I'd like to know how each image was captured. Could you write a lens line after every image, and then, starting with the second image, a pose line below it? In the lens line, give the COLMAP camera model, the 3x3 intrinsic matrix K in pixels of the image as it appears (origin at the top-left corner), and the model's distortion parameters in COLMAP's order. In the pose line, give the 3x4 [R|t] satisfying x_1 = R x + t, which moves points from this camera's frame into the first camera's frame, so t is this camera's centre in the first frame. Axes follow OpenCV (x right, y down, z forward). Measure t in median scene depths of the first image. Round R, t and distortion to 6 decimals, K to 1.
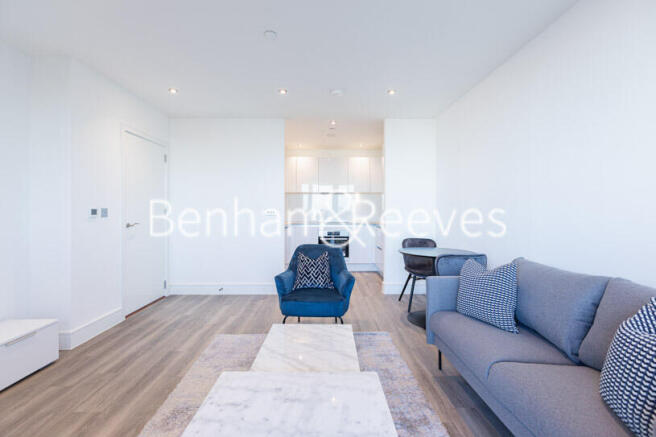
lens RADIAL K [[304.9, 0, 325.3], [0, 304.9, 209.6], [0, 0, 1]] dist [0.000135, -0.000010]
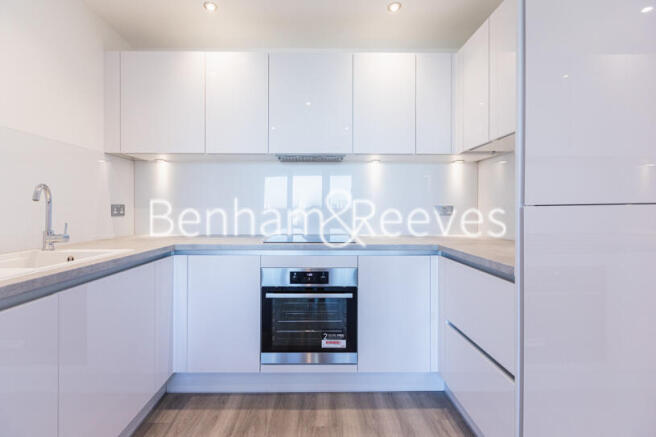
lens RADIAL K [[304.9, 0, 325.3], [0, 304.9, 209.6], [0, 0, 1]] dist [0.000135, -0.000010]
pose [[0.999986, -0.001805, 0.004968, 0.078870], [0.001803, 0.999998, 0.000488, 0.014631], [-0.004969, -0.000479, 0.999988, 1.276469]]
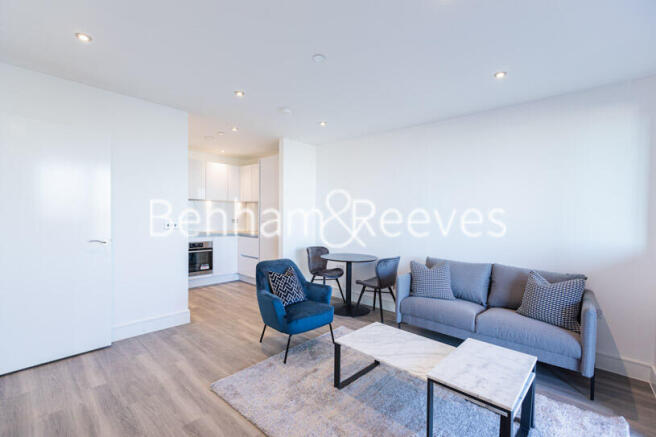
lens RADIAL K [[299.9, 0, 328.0], [0, 299.9, 218.5], [0, 0, 1]] dist [-0.000436, -0.000002]
pose [[0.680177, 0.000169, 0.733048, -0.674020], [-0.020026, 0.999631, 0.018352, -0.047497], [-0.732774, -0.027162, 0.679929, 0.222723]]
